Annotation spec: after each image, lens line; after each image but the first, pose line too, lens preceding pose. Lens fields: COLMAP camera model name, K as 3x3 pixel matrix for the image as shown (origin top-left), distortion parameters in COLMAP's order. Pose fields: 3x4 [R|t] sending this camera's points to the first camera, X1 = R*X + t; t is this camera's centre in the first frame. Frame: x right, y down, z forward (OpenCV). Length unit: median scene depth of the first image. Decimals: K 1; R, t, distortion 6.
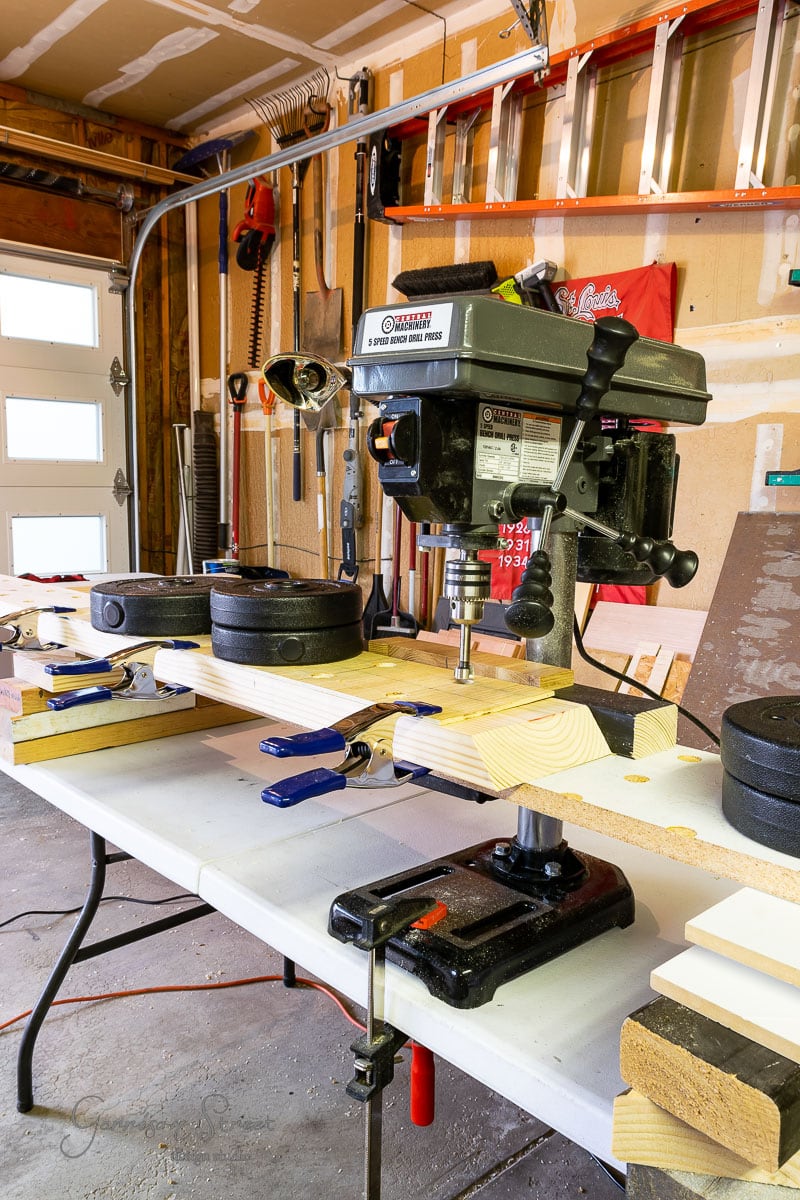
lens RADIAL K [[909.7, 0, 400.0], [0, 909.7, 600.0], [0, 0, 1]] dist [0.004640, 0.001544]
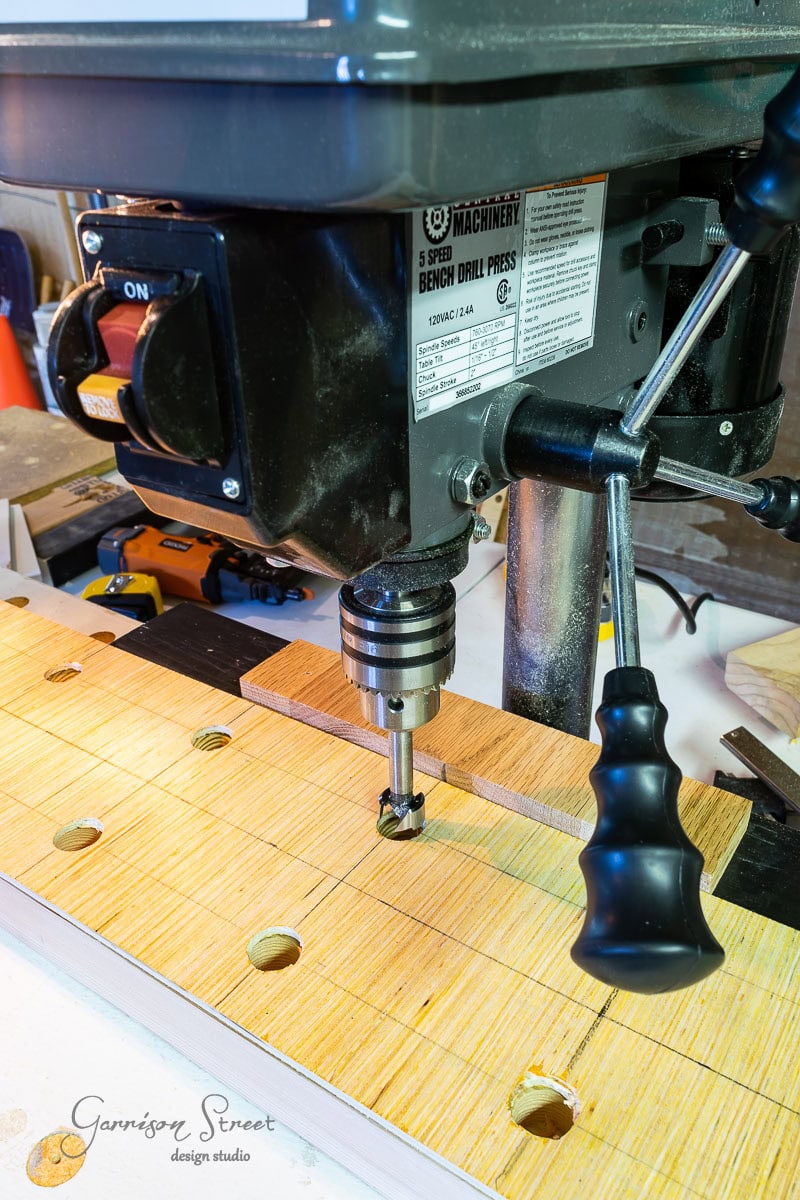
lens RADIAL K [[985.9, 0, 421.2], [0, 985.9, 601.1], [0, 0, 1]] dist [0.000062, -0.003473]
pose [[0.979431, -0.133266, 0.151508, 0.020146], [0.066796, 0.922666, 0.379770, -0.204160], [-0.190402, -0.361838, 0.912590, 0.617051]]
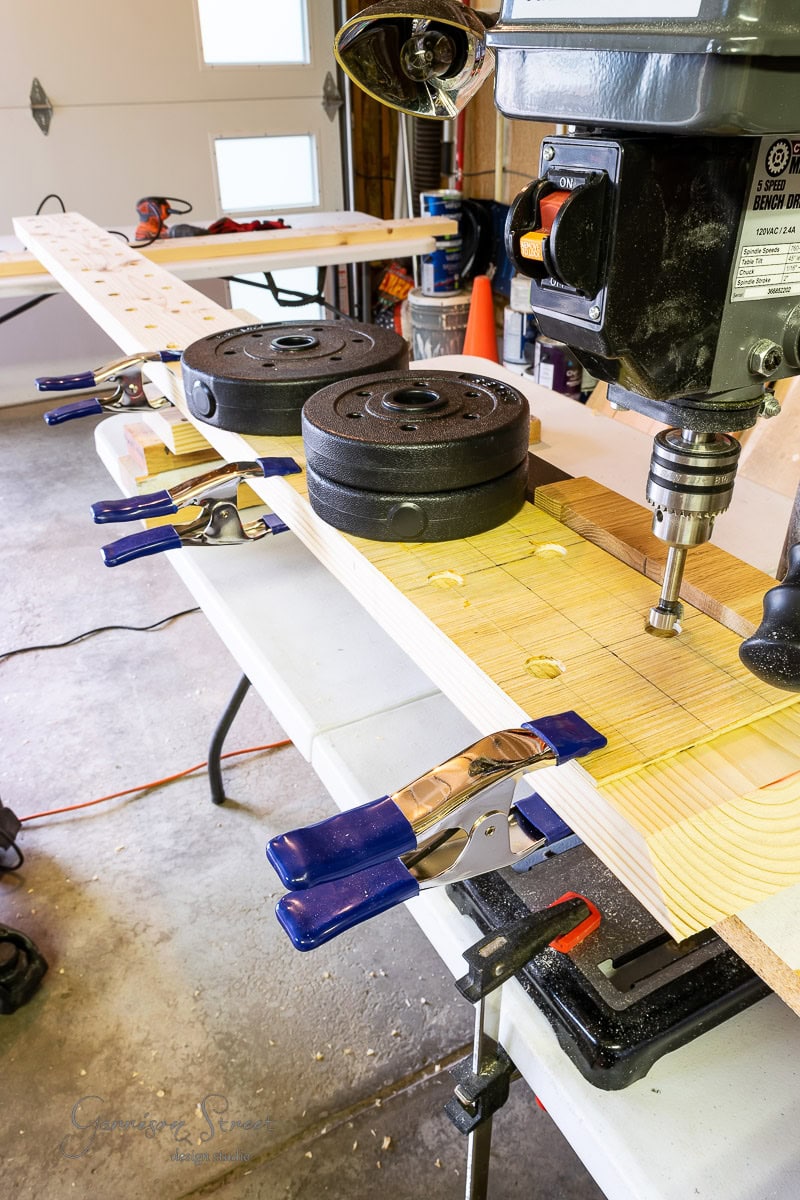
lens RADIAL K [[902.8, 0, 406.9], [0, 902.8, 601.4], [0, 0, 1]] dist [0.008426, -0.001074]
pose [[0.968603, 0.103887, -0.225865, 0.039366], [-0.005299, 0.916928, 0.399018, -0.173574], [0.248555, -0.385294, 0.888690, 0.439577]]
